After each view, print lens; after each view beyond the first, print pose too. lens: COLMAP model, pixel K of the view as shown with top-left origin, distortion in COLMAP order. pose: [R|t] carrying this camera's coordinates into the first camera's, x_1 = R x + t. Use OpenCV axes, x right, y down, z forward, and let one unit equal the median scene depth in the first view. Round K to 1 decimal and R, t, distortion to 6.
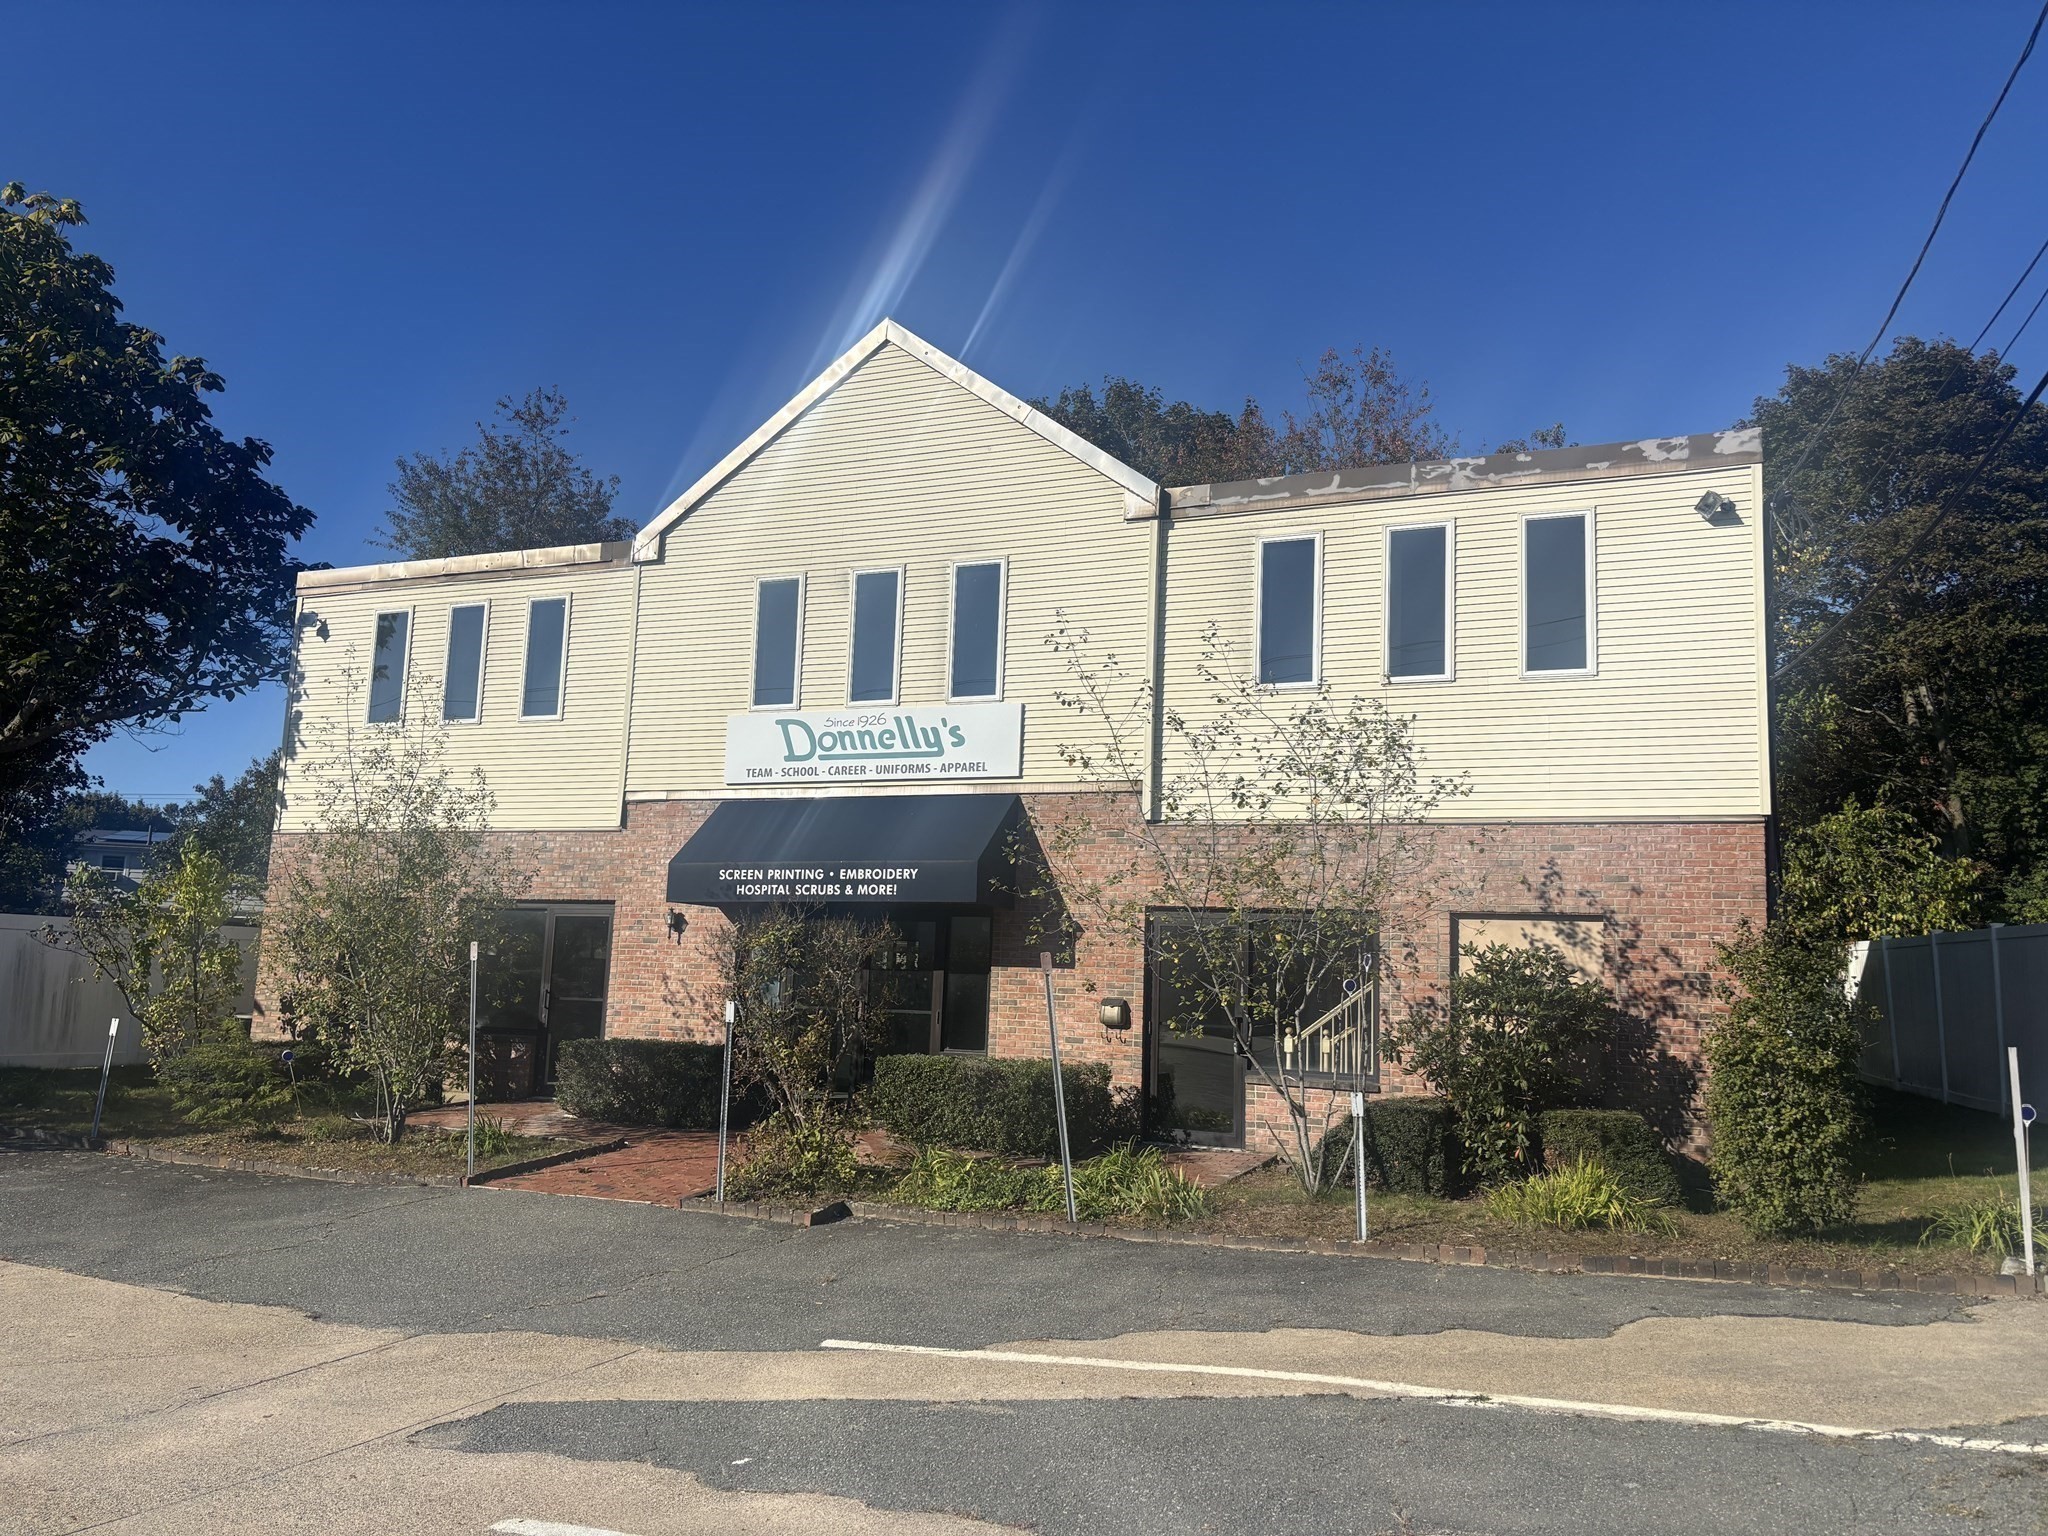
lens RADIAL K [[1554.1, 0, 933.0], [0, 1554.1, 784.7], [0, 0, 1]] dist [0.059463, -0.063397]
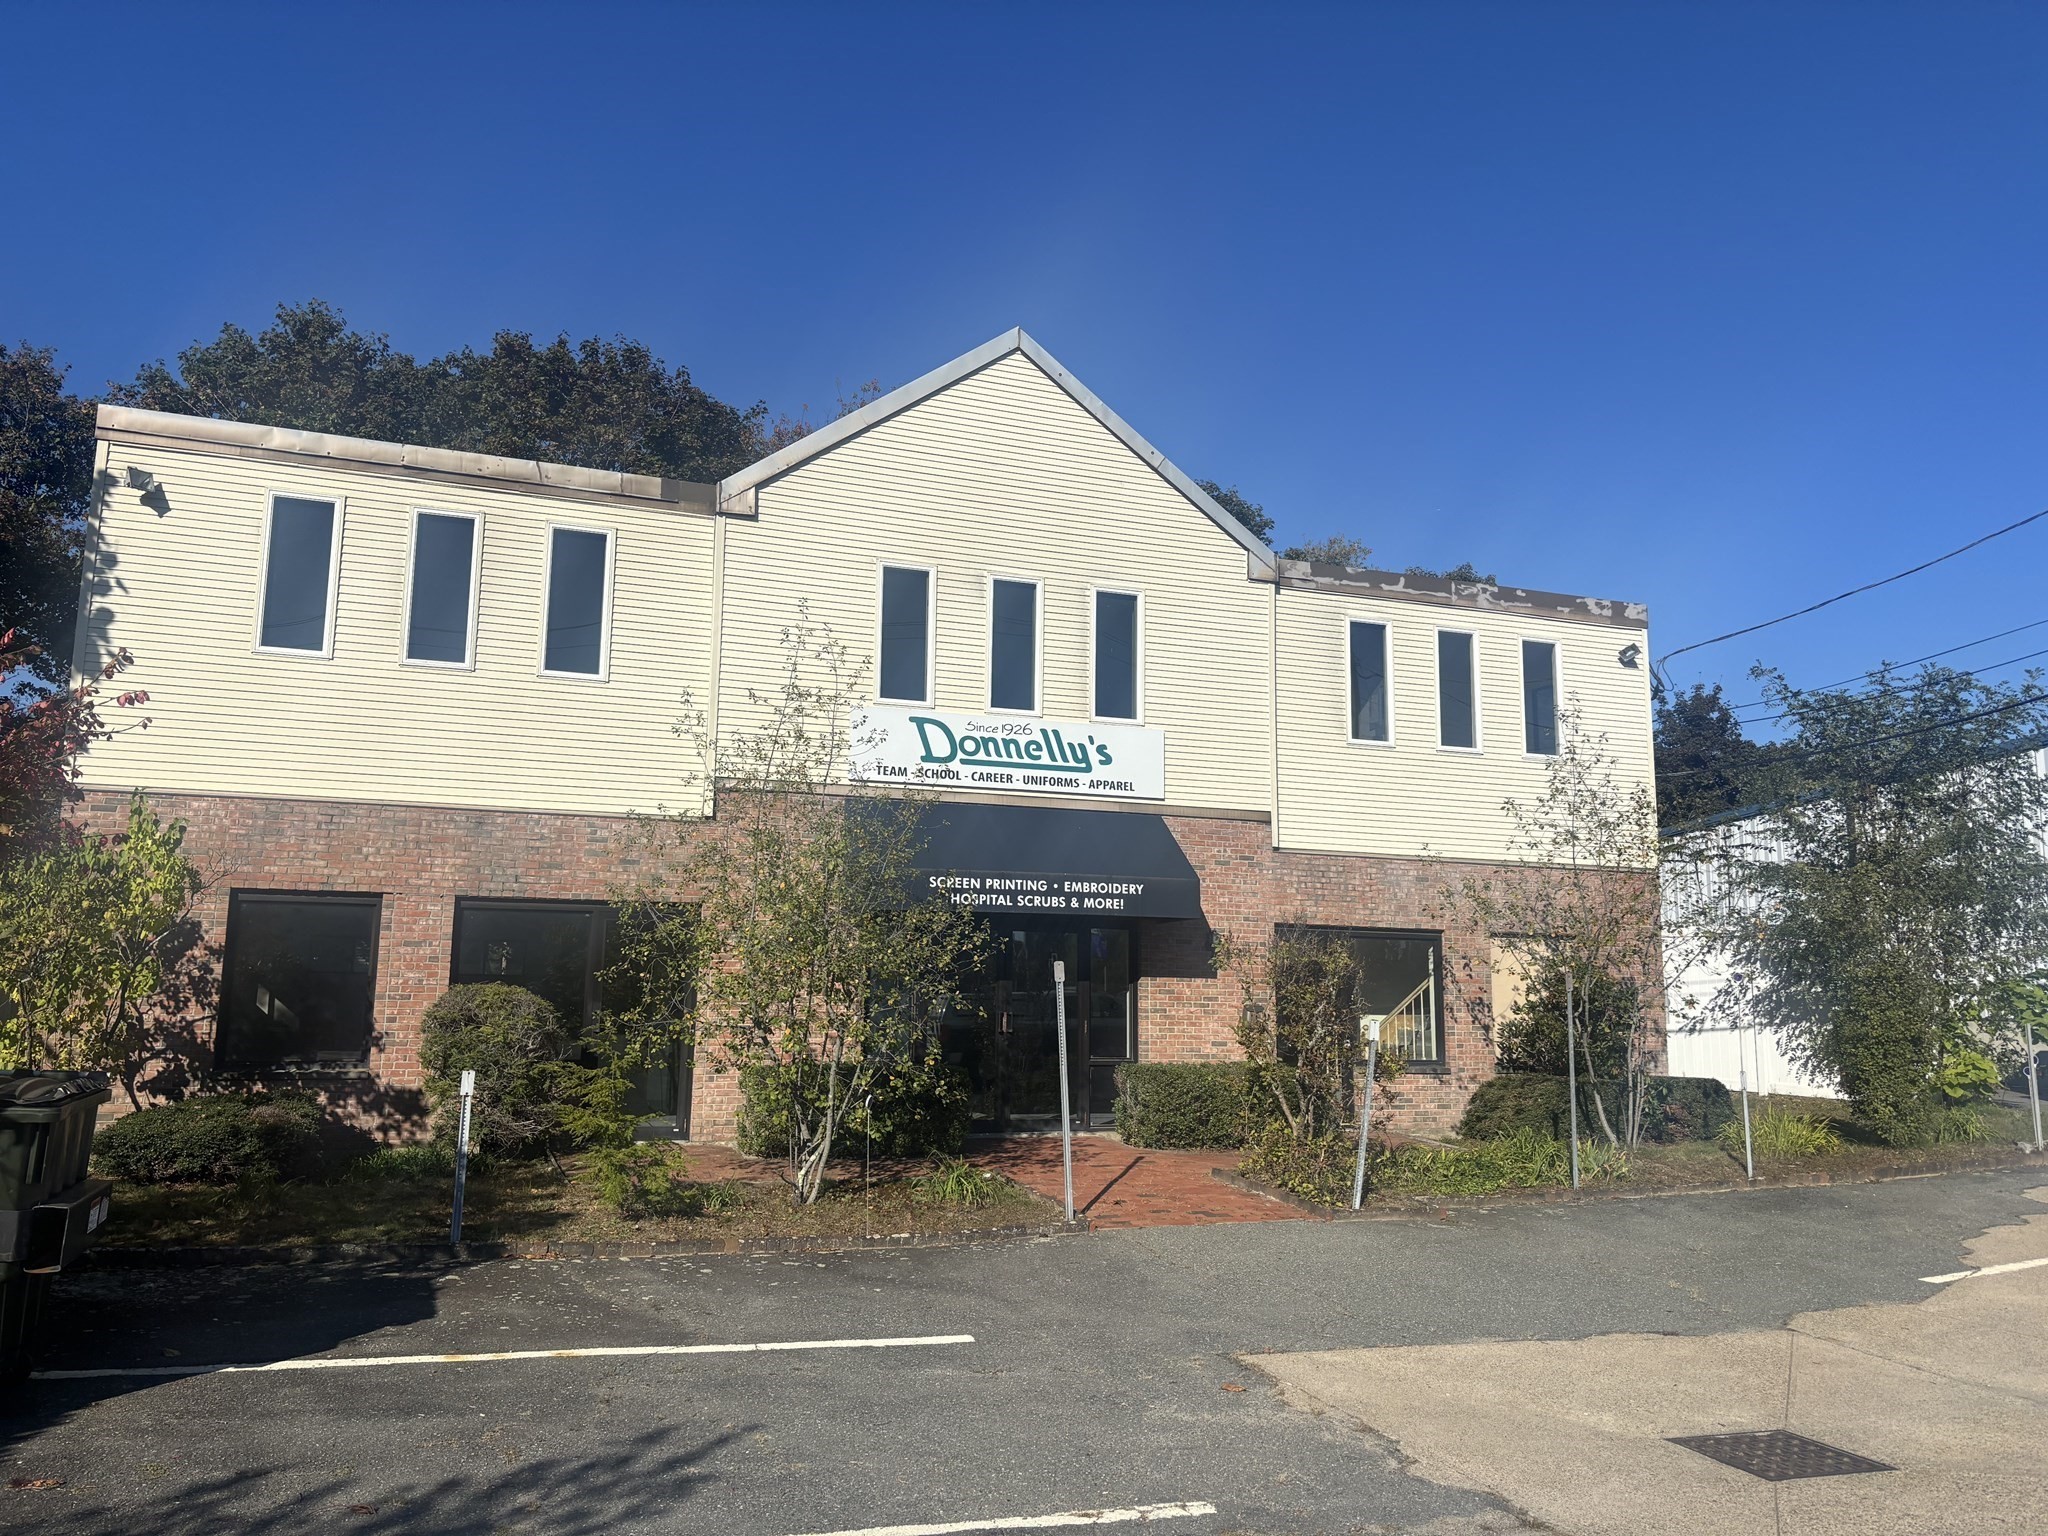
lens RADIAL K [[1554.1, 0, 1035.6], [0, 1554.1, 755.0], [0, 0, 1]] dist [0.059463, -0.063397]
pose [[0.709576, 0.086451, 0.699306, -0.735622], [-0.076346, 0.996035, -0.045667, 0.019625], [-0.700481, -0.020985, 0.713363, 0.289494]]
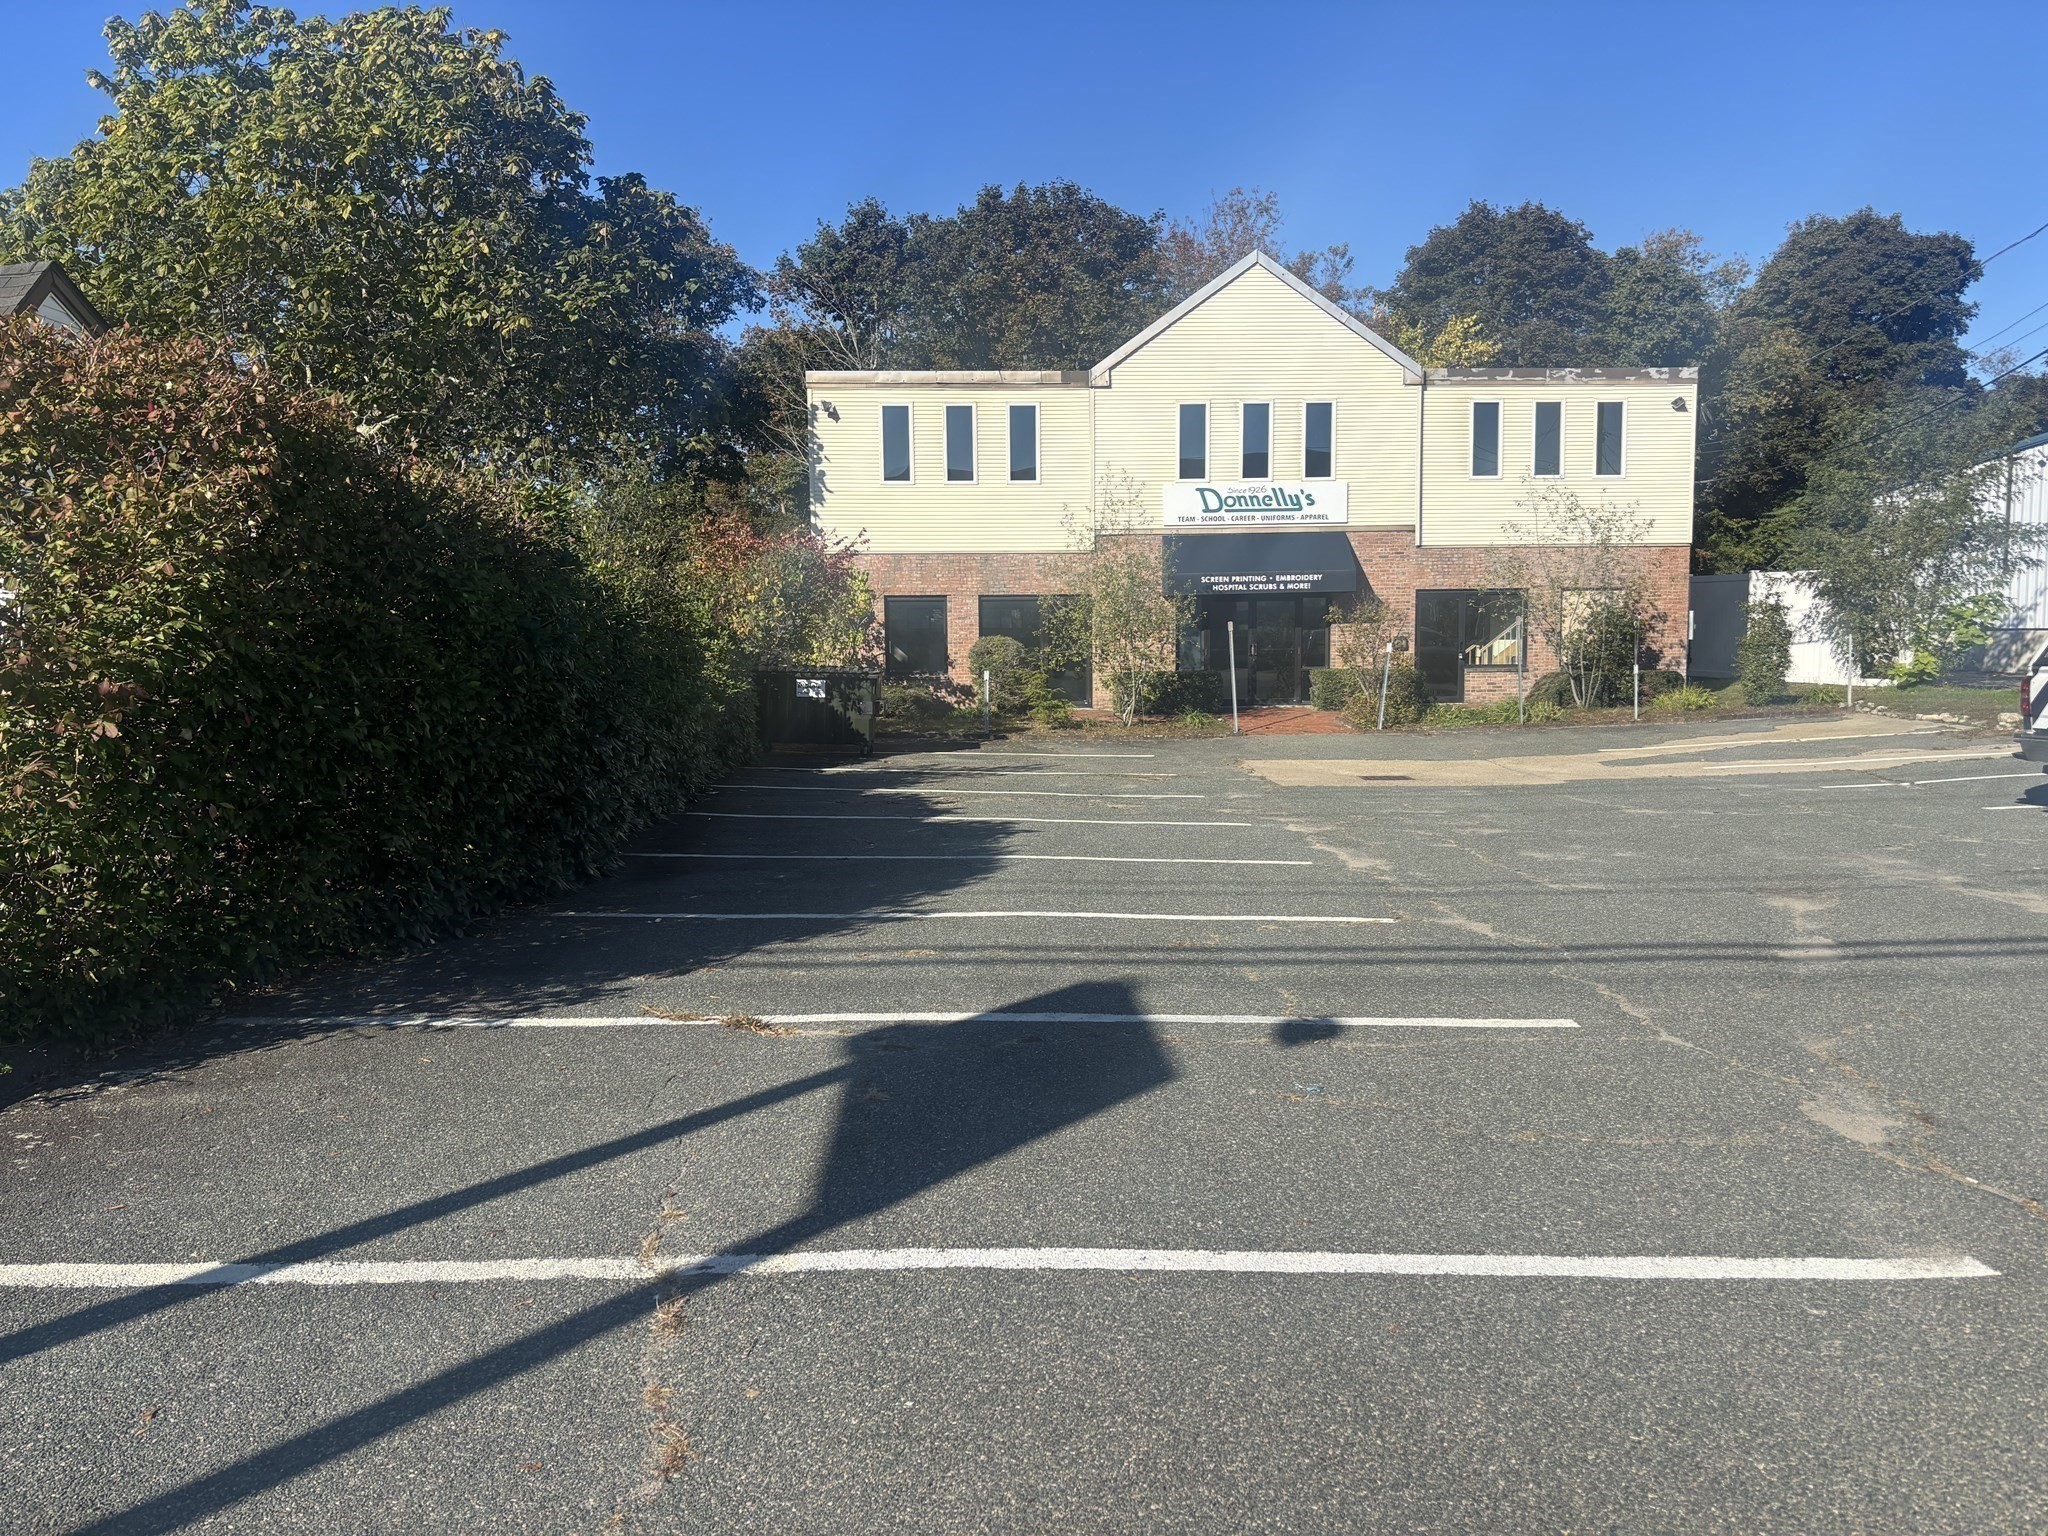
lens RADIAL K [[1554.1, 0, 1023.4], [0, 1554.1, 777.0], [0, 0, 1]] dist [0.059463, -0.063397]
pose [[0.901369, -0.081720, 0.425272, -1.100758], [-0.012364, 0.976777, 0.213903, -0.101603], [-0.432876, -0.198064, 0.879425, -0.548783]]
